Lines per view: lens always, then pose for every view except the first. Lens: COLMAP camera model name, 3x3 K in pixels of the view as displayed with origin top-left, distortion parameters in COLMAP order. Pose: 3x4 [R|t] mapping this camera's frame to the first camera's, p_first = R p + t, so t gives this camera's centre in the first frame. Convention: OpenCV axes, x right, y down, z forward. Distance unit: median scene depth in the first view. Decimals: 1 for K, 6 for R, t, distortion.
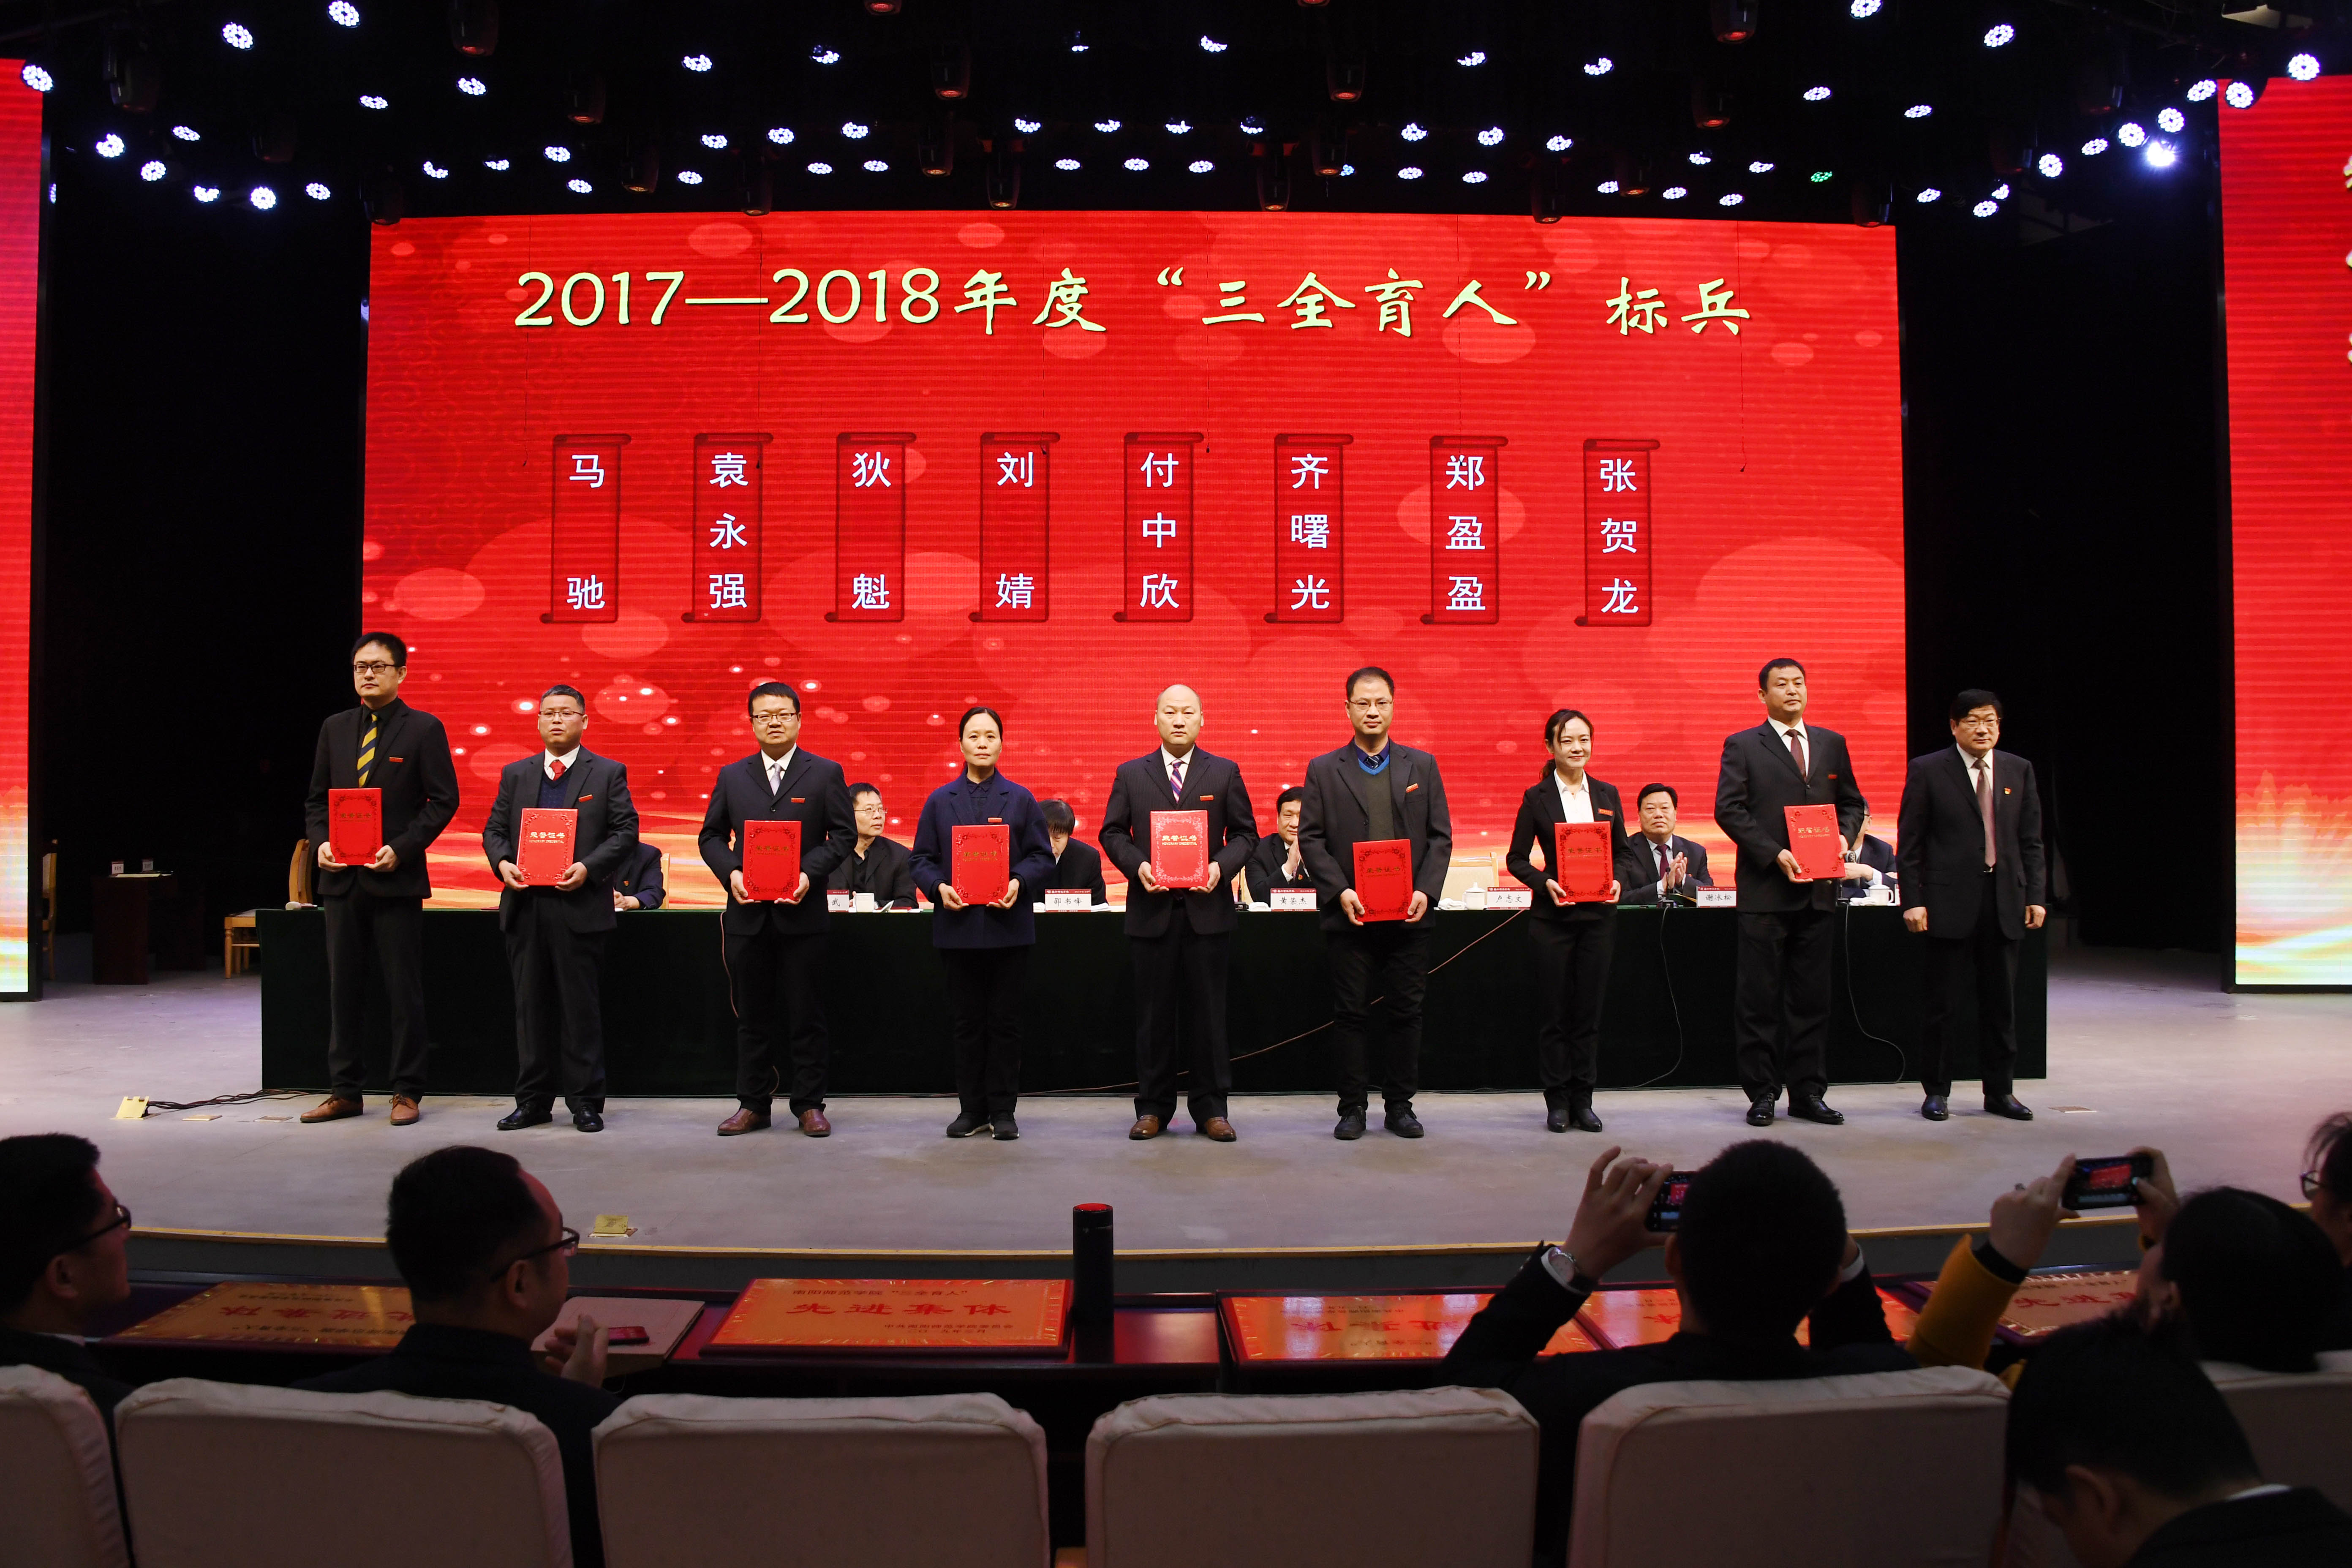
lens RADIAL K [[1879.2, 0, 1171.5], [0, 1879.2, 794.4], [0, 0, 1]] dist [-0.105328, -0.000685]
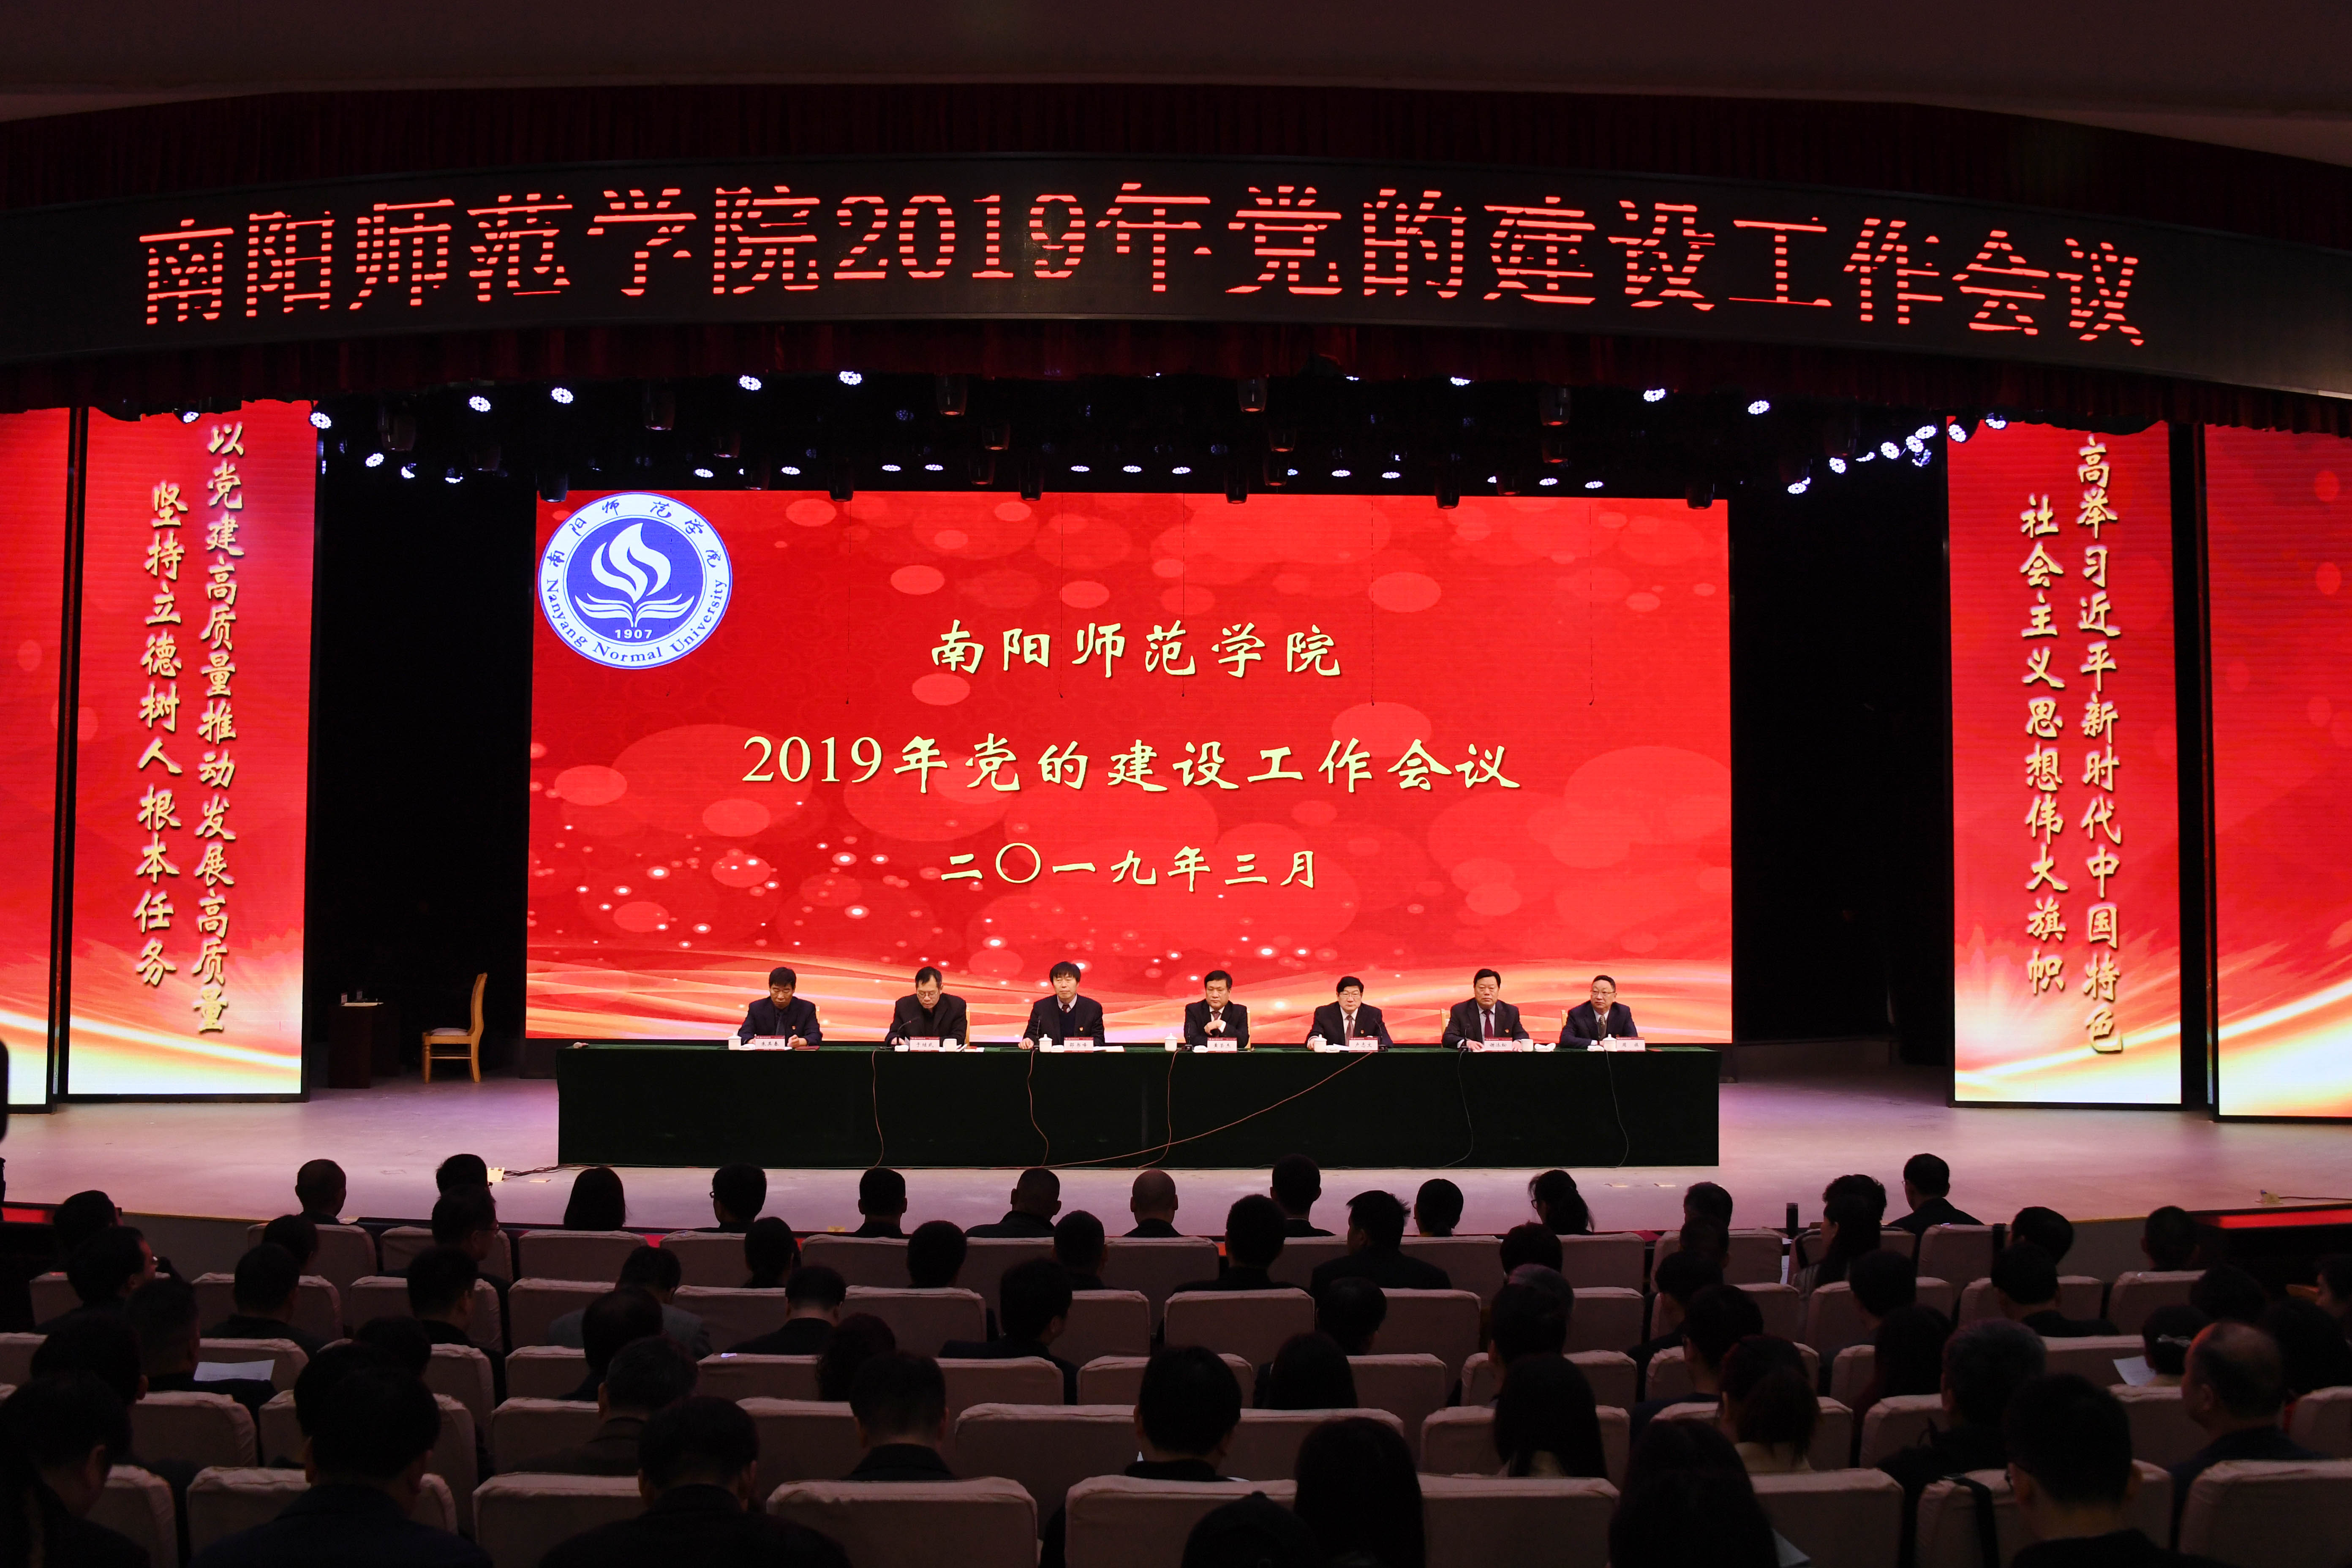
lens RADIAL K [[2193.6, 0, 1182.6], [0, 2193.6, 783.5], [0, 0, 1]] dist [-0.069257, -0.010688]
pose [[0.999970, 0.006303, -0.004595, 0.024365], [-0.006427, 0.999599, -0.027577, -0.070049], [0.004419, 0.027606, 0.999609, -0.525444]]
